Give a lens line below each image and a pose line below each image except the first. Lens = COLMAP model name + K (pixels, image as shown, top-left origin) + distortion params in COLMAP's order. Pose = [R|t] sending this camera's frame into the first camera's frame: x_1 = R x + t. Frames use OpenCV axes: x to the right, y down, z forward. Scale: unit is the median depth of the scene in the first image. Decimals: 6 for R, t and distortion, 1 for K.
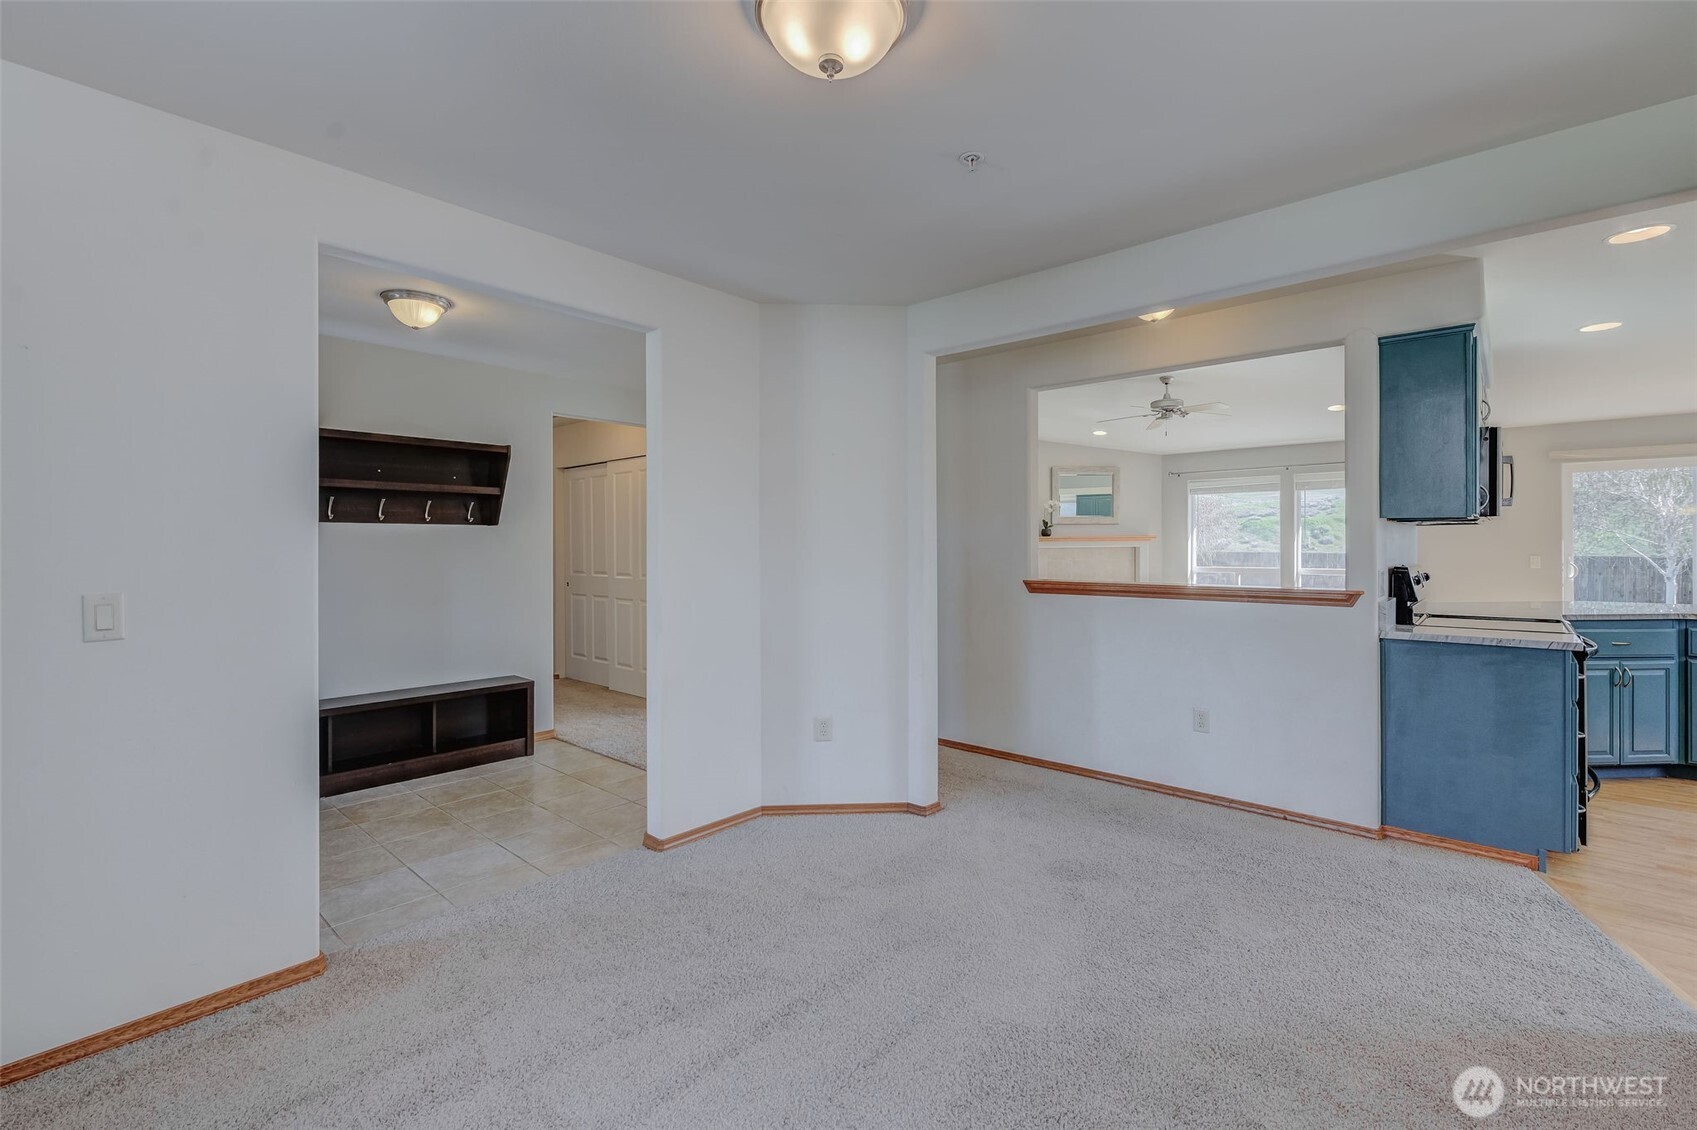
lens RADIAL K [[758.8, 0, 856.1], [0, 758.8, 543.6], [0, 0, 1]] dist [0.008147, -0.003301]
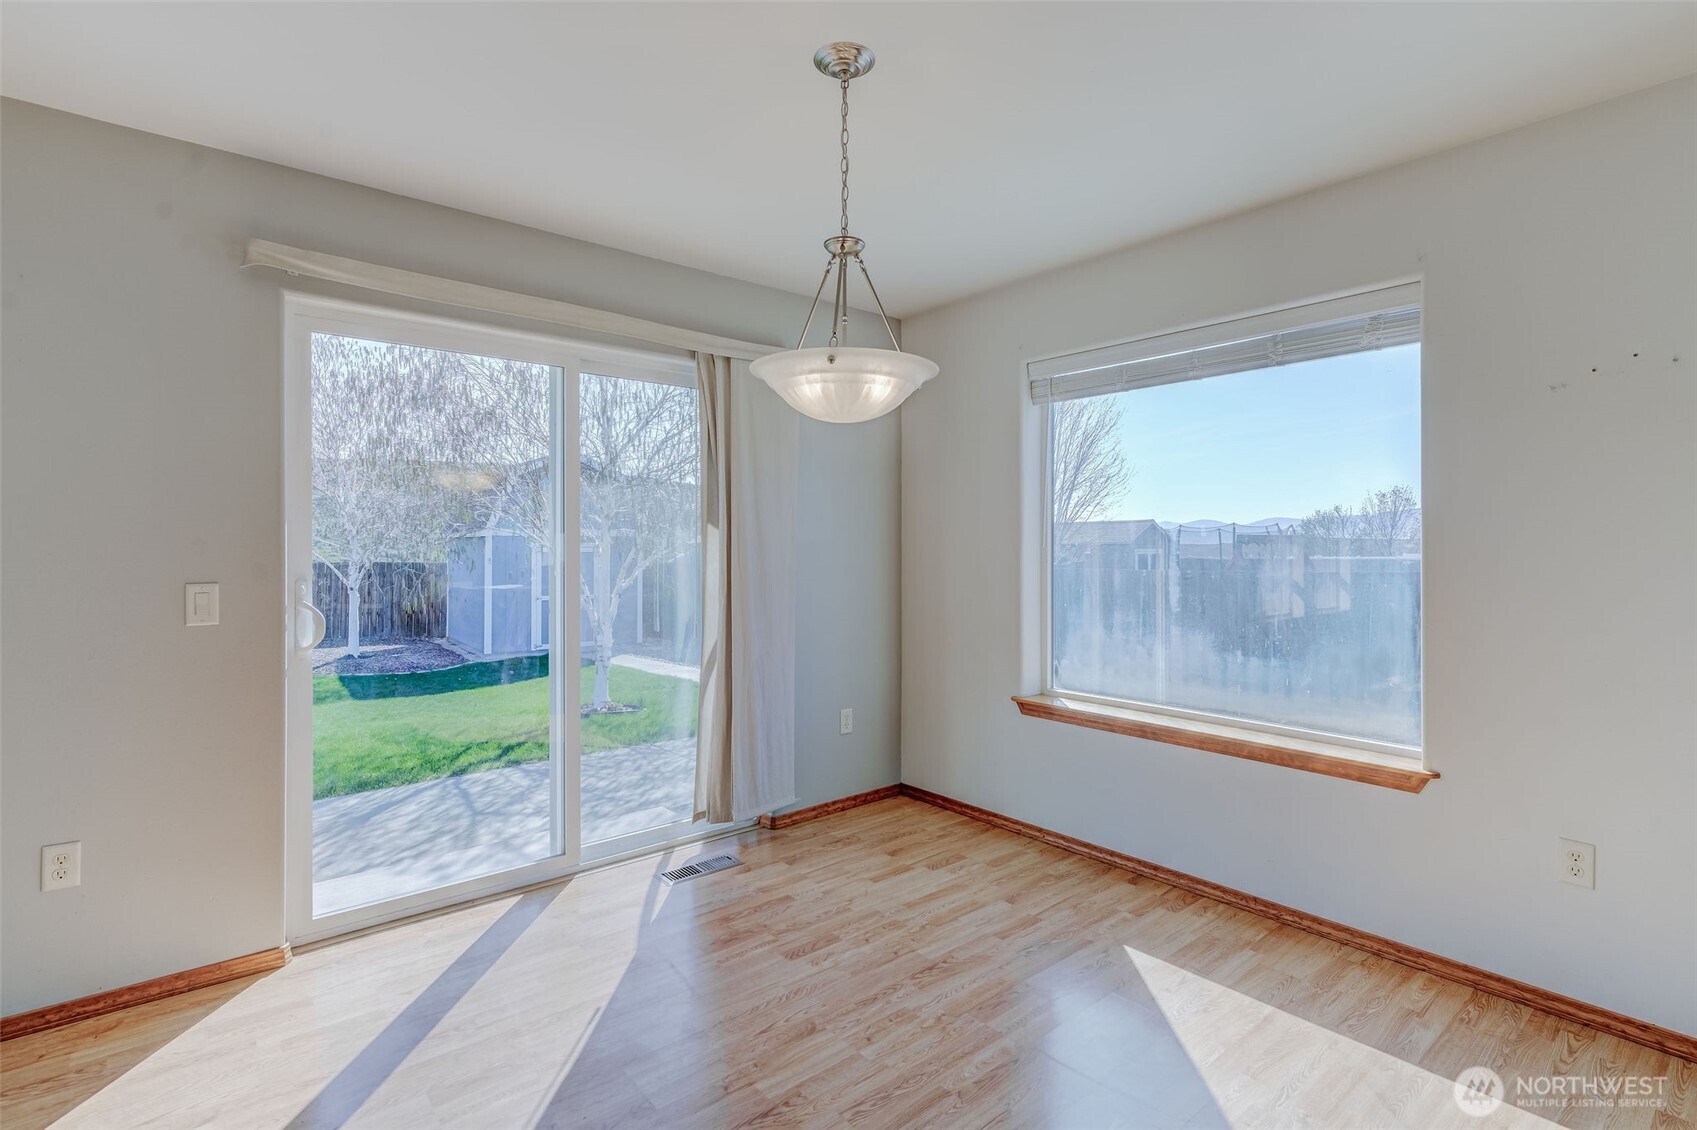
lens RADIAL K [[814.3, 0, 854.1], [0, 814.3, 549.8], [0, 0, 1]] dist [0.004228, 0.000770]
pose [[0.160045, -0.000745, 0.987109, 0.519318], [-0.003258, 0.999994, 0.001283, 0.001319], [-0.987104, -0.003422, 0.160042, 0.588340]]
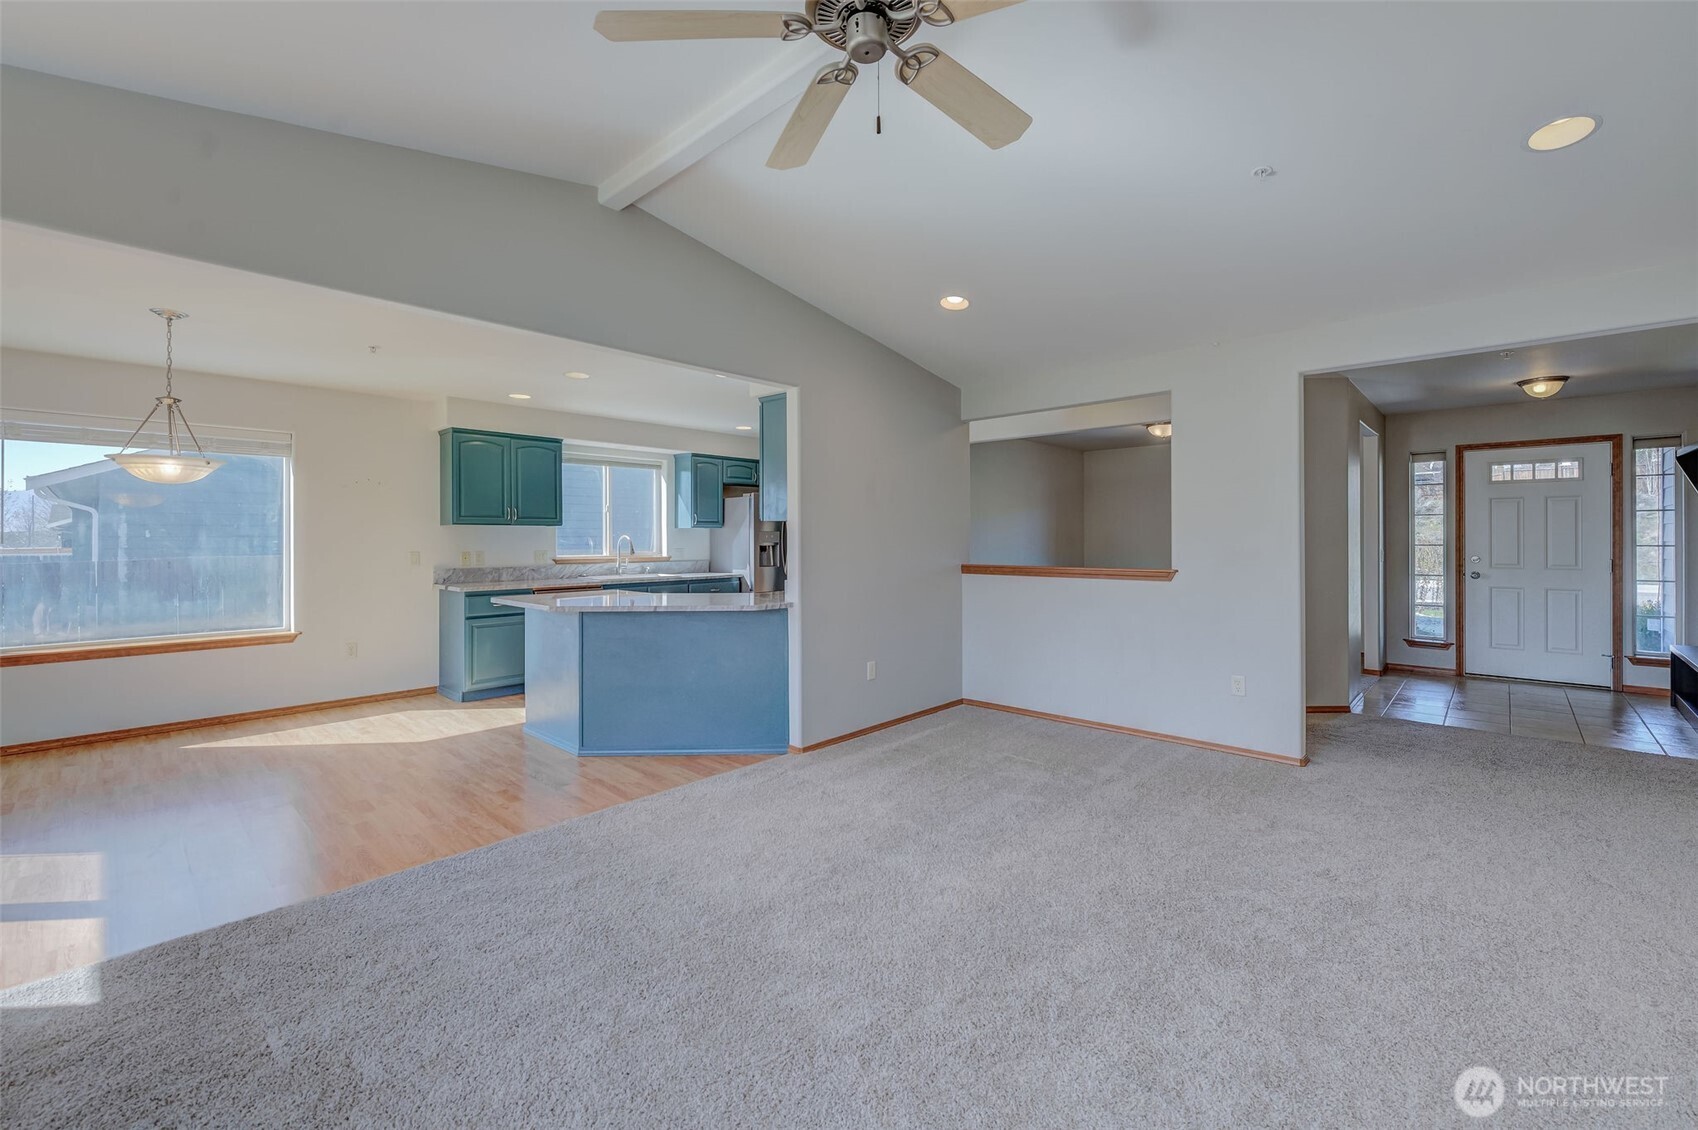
lens RADIAL K [[699.8, 0, 857.0], [0, 699.8, 536.6], [0, 0, 1]] dist [0.003941, -0.000968]
pose [[-0.999339, 0.007398, 0.035585, 0.332669], [0.007175, 0.999954, -0.006386, 0.002545], [-0.035631, -0.006126, -0.999346, 1.010062]]
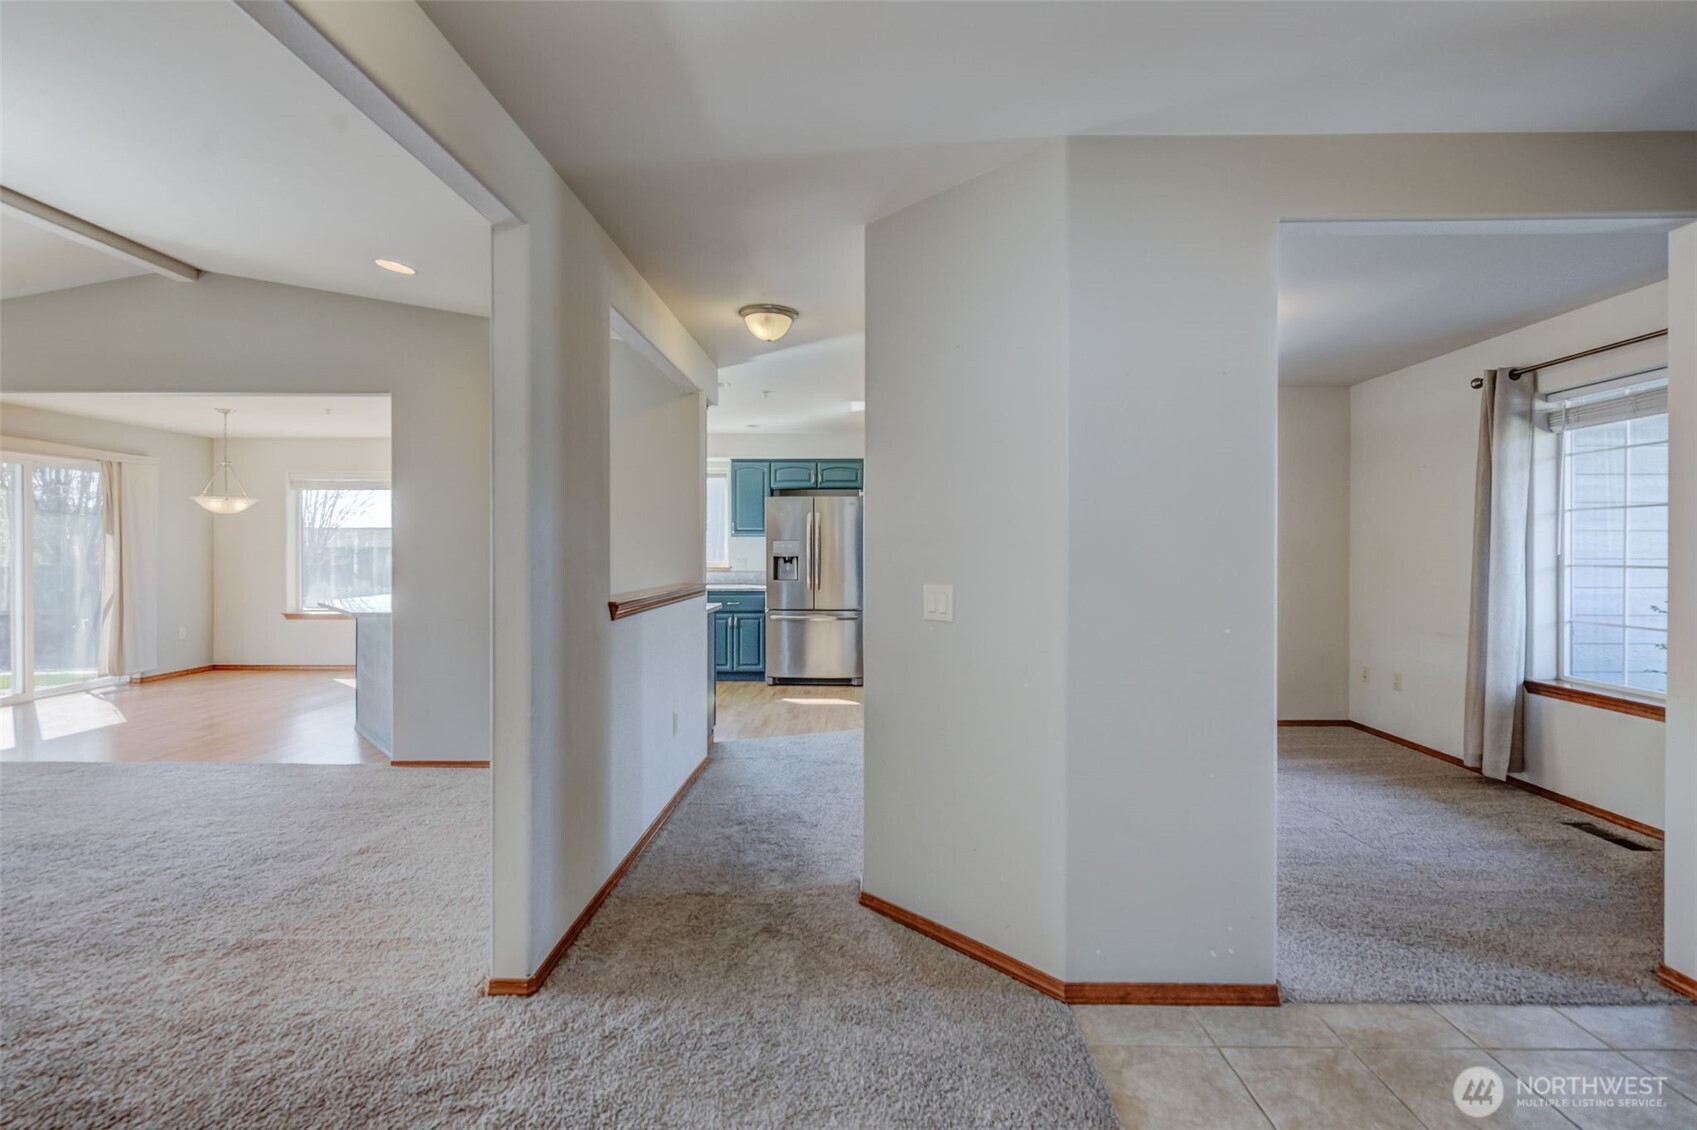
lens RADIAL K [[758.8, 0, 858.0], [0, 758.8, 554.4], [0, 0, 1]] dist [0.008147, -0.003301]
pose [[-0.638908, -0.002030, 0.769281, -0.194645], [-0.001981, 0.999998, 0.000994, 0.003728], [-0.769281, -0.000889, -0.638910, 0.626150]]
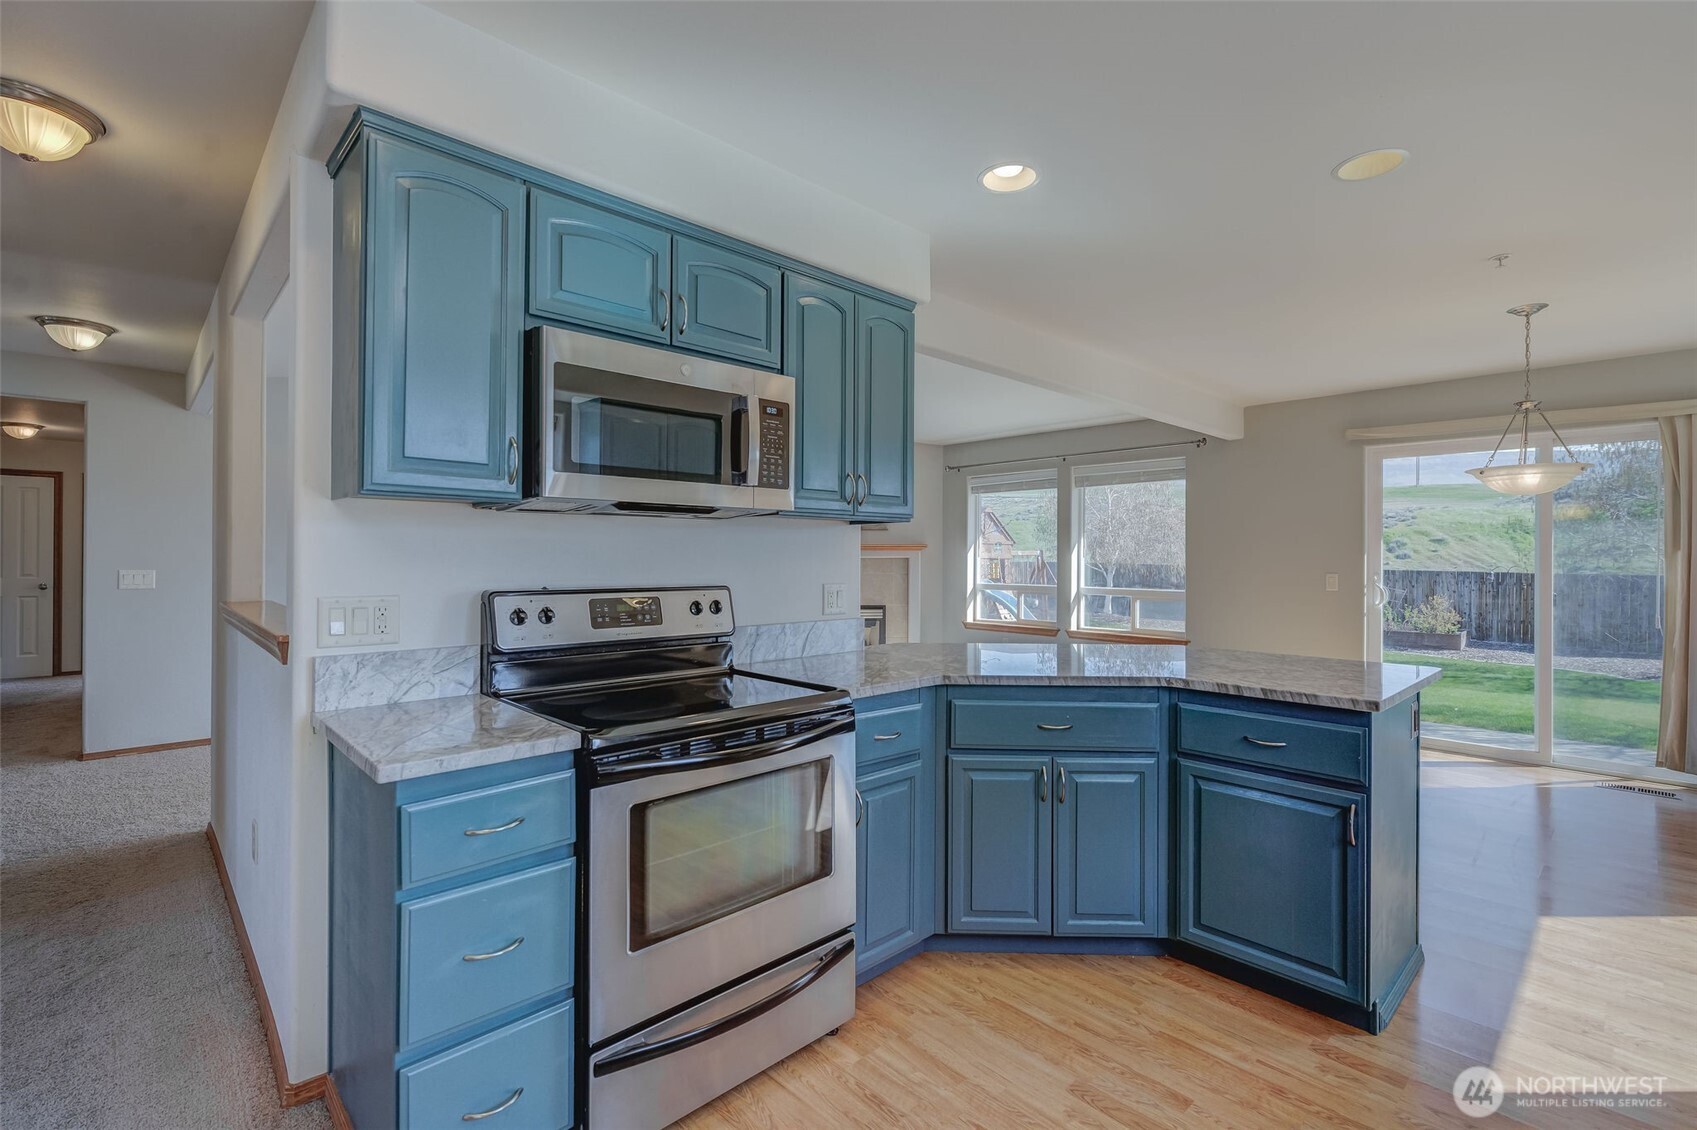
lens RADIAL K [[758.8, 0, 854.9], [0, 758.8, 558.0], [0, 0, 1]] dist [0.008147, -0.003301]
pose [[0.995144, 0.009118, -0.098009, 0.428031], [-0.008583, 0.999946, 0.005875, 0.000514], [0.098057, -0.005006, 0.995168, 0.194476]]
